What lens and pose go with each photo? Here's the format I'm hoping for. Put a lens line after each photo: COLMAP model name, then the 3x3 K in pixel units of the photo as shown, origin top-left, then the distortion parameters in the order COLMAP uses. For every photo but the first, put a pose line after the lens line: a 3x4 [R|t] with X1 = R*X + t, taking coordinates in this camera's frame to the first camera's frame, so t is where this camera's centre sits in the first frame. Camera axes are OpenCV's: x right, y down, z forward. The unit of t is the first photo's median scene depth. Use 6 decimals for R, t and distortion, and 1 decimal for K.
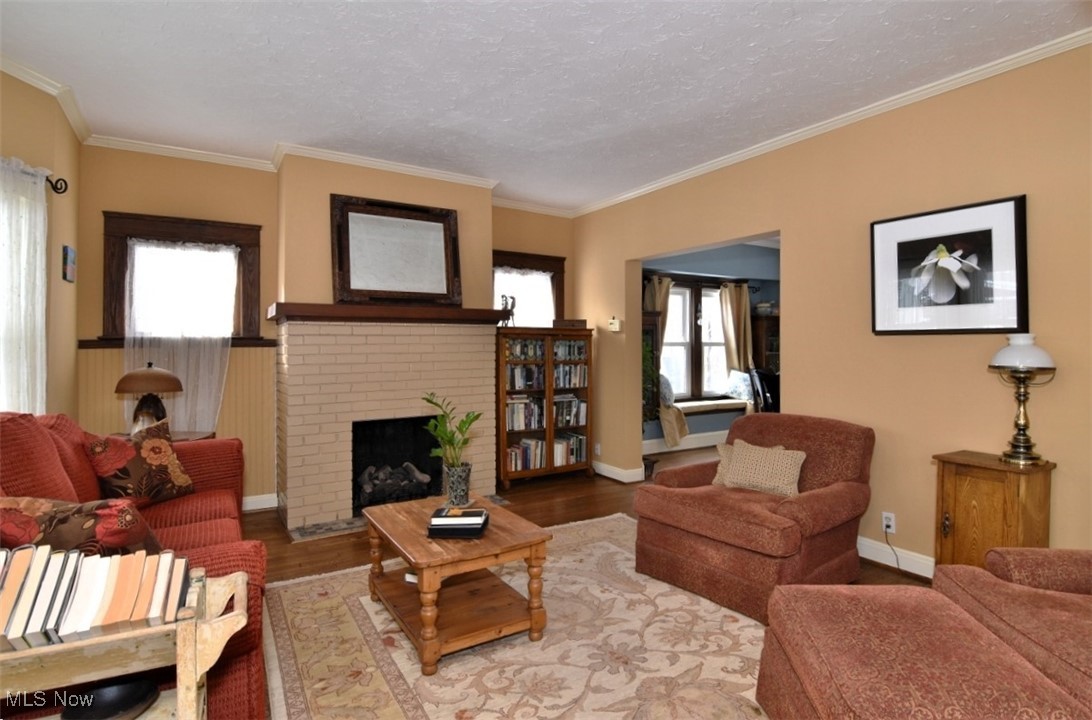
lens RADIAL K [[571.8, 0, 572.7], [0, 571.8, 340.7], [0, 0, 1]] dist [0.000135, -0.015711]
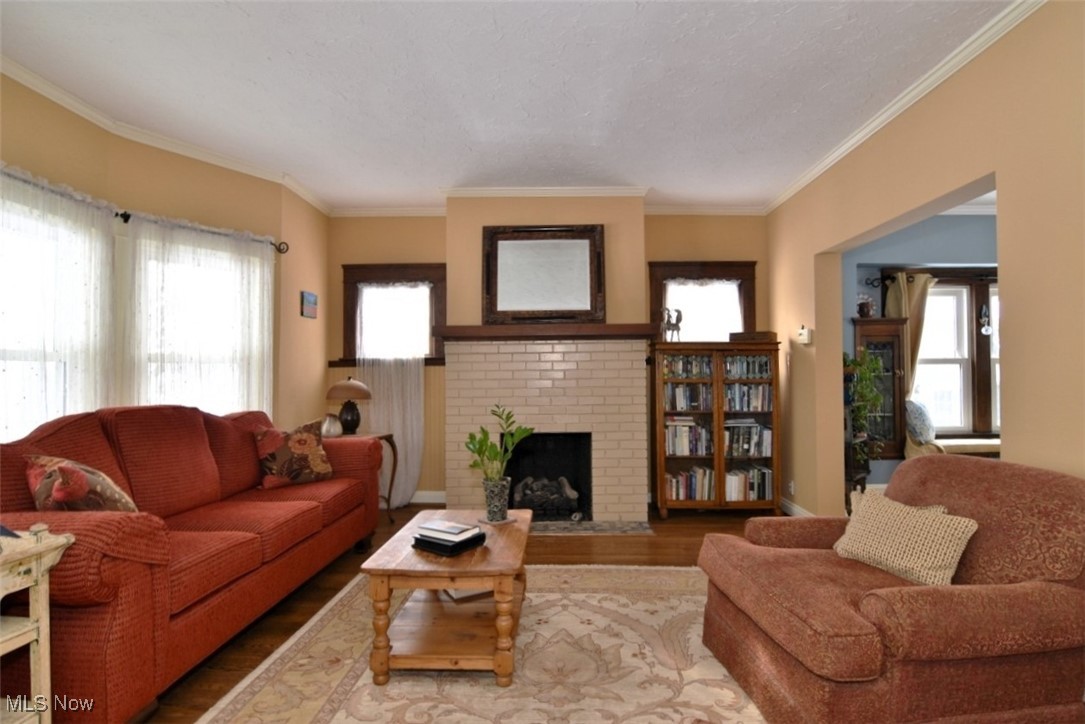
lens RADIAL K [[544.0, 0, 543.0], [0, 544.0, 363.5], [0, 0, 1]] dist [-0.002174, -0.010257]
pose [[0.821230, -0.014032, -0.570425, 0.242621], [0.008640, 0.999889, -0.012157, 0.020699], [0.570532, 0.005056, 0.821260, 0.179721]]
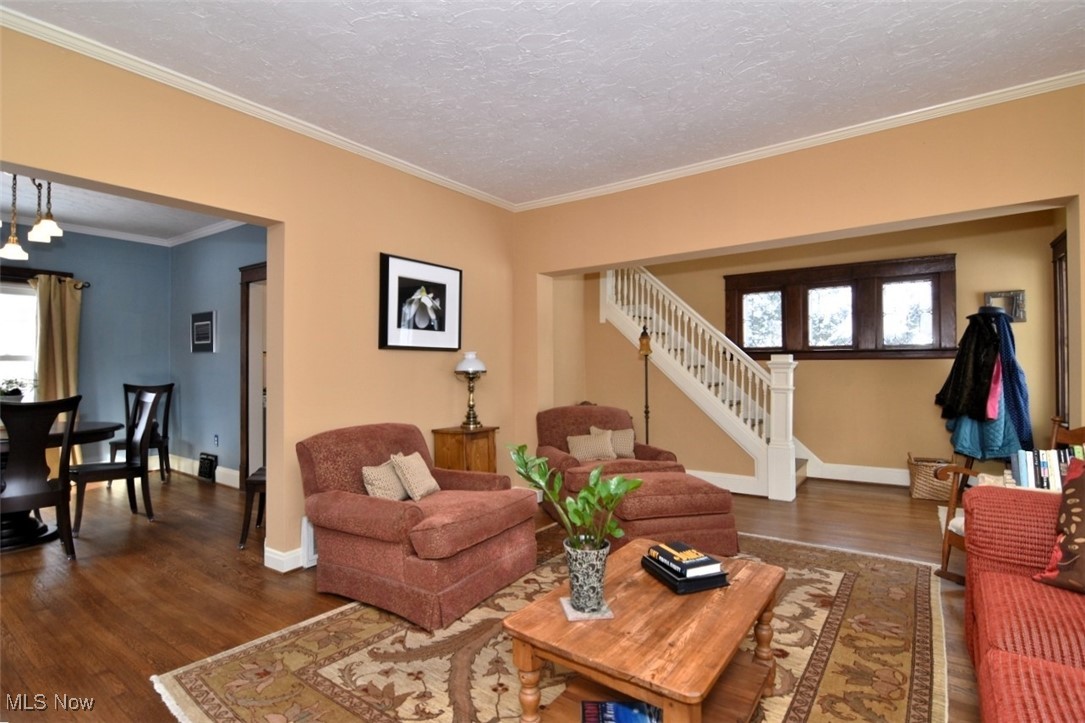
lens RADIAL K [[529.7, 0, 540.1], [0, 529.7, 357.0], [0, 0, 1]] dist [-0.019140, -0.000445]
pose [[-0.351625, 0.018825, 0.935952, -0.438542], [-0.001921, 0.999781, -0.020831, 0.020911], [-0.936139, -0.009122, -0.351512, 0.771138]]
